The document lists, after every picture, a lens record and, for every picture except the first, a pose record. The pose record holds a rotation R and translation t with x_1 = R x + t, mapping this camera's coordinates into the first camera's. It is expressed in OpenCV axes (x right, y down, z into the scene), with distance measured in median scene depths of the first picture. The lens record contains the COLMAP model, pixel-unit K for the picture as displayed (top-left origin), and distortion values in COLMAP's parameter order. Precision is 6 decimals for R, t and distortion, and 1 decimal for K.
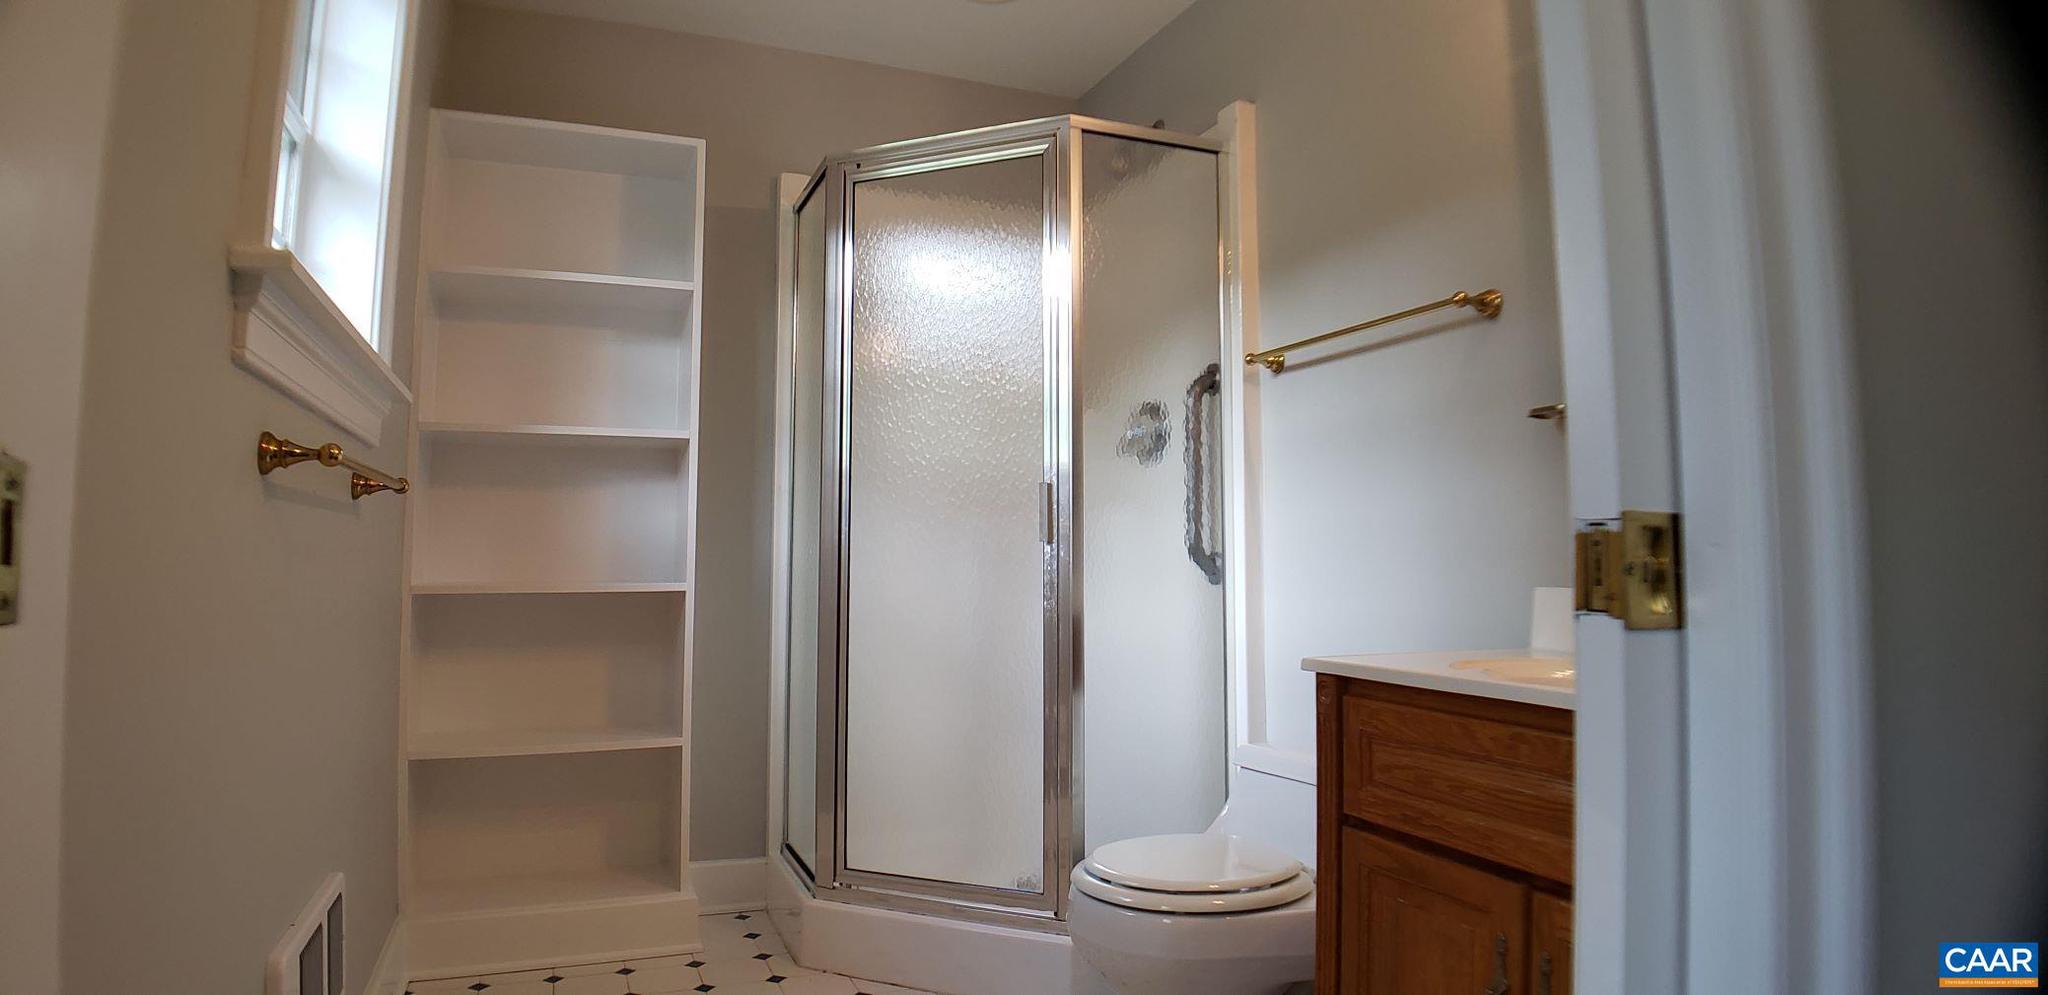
lens RADIAL K [[1121.4, 0, 1015.4], [0, 1121.4, 473.6], [0, 0, 1]] dist [-0.063282, -0.000523]
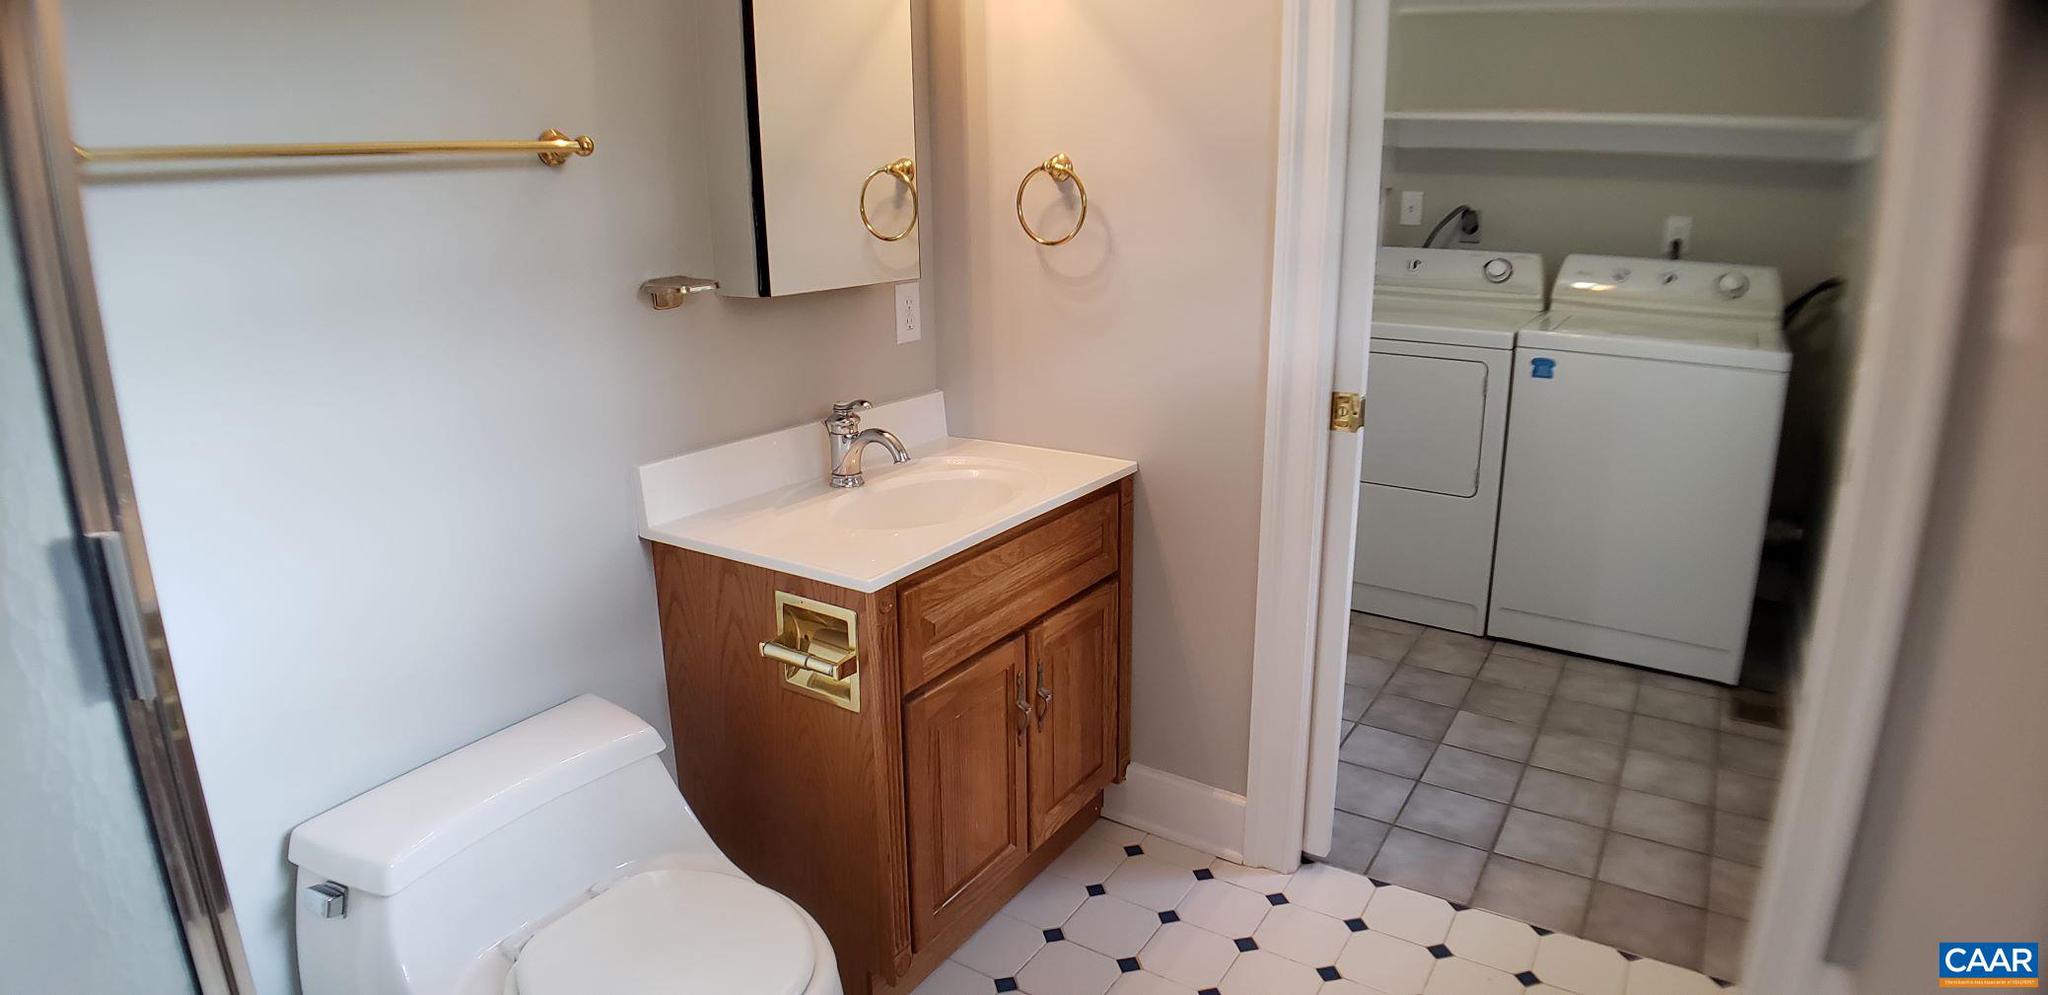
lens RADIAL K [[1121.4, 0, 1015.4], [0, 1121.4, 473.6], [0, 0, 1]] dist [-0.063282, -0.000523]
pose [[-0.576636, -0.205479, 0.790740, -0.628422], [-0.053891, 0.975315, 0.214143, -0.154819], [-0.815222, 0.080869, -0.573475, 1.632325]]
